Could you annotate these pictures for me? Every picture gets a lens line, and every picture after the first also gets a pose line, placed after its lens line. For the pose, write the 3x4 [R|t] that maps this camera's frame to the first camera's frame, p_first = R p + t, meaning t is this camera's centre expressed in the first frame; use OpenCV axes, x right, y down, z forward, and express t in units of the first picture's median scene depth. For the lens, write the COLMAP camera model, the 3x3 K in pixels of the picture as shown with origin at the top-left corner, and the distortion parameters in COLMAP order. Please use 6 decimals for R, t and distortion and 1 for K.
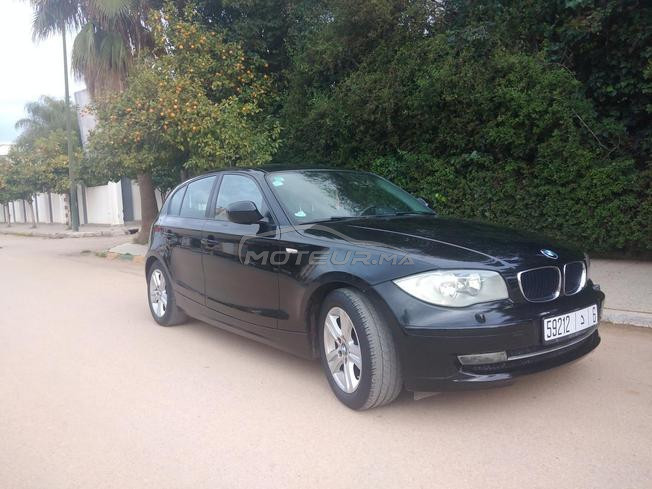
lens RADIAL K [[487.0, 0, 326.0], [0, 487.0, 244.5], [0, 0, 1]] dist [0.063917, -0.095760]
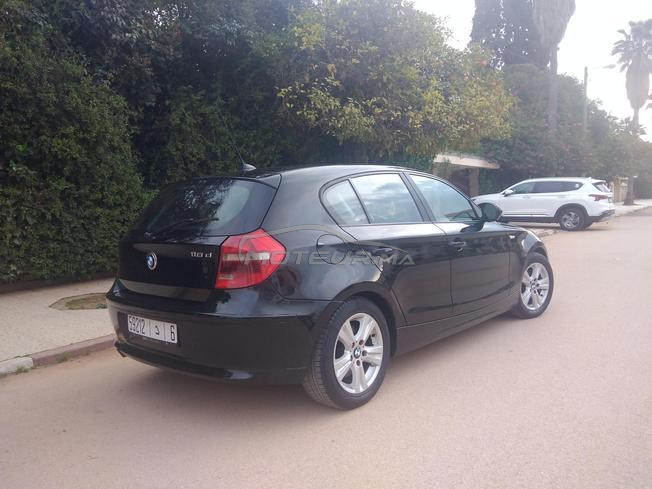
lens RADIAL K [[487.0, 0, 326.0], [0, 487.0, 244.5], [0, 0, 1]] dist [0.063917, -0.095760]
pose [[-0.076189, -0.043988, 0.996123, -0.585070], [0.125258, 0.990690, 0.053328, -0.044313], [-0.989194, 0.128836, -0.069970, 0.656745]]
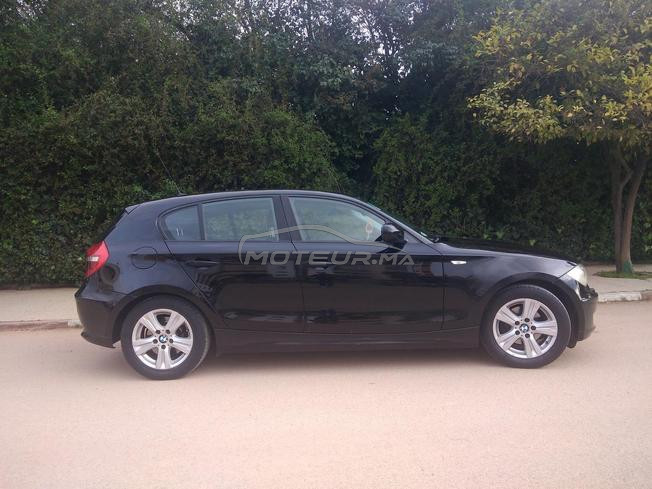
lens RADIAL K [[487.0, 0, 326.0], [0, 487.0, 244.5], [0, 0, 1]] dist [0.063917, -0.095760]
pose [[0.641697, -0.012115, 0.766862, -0.488924], [0.070192, 0.996607, -0.042990, -0.001149], [-0.763739, 0.081414, 0.640370, 0.176358]]
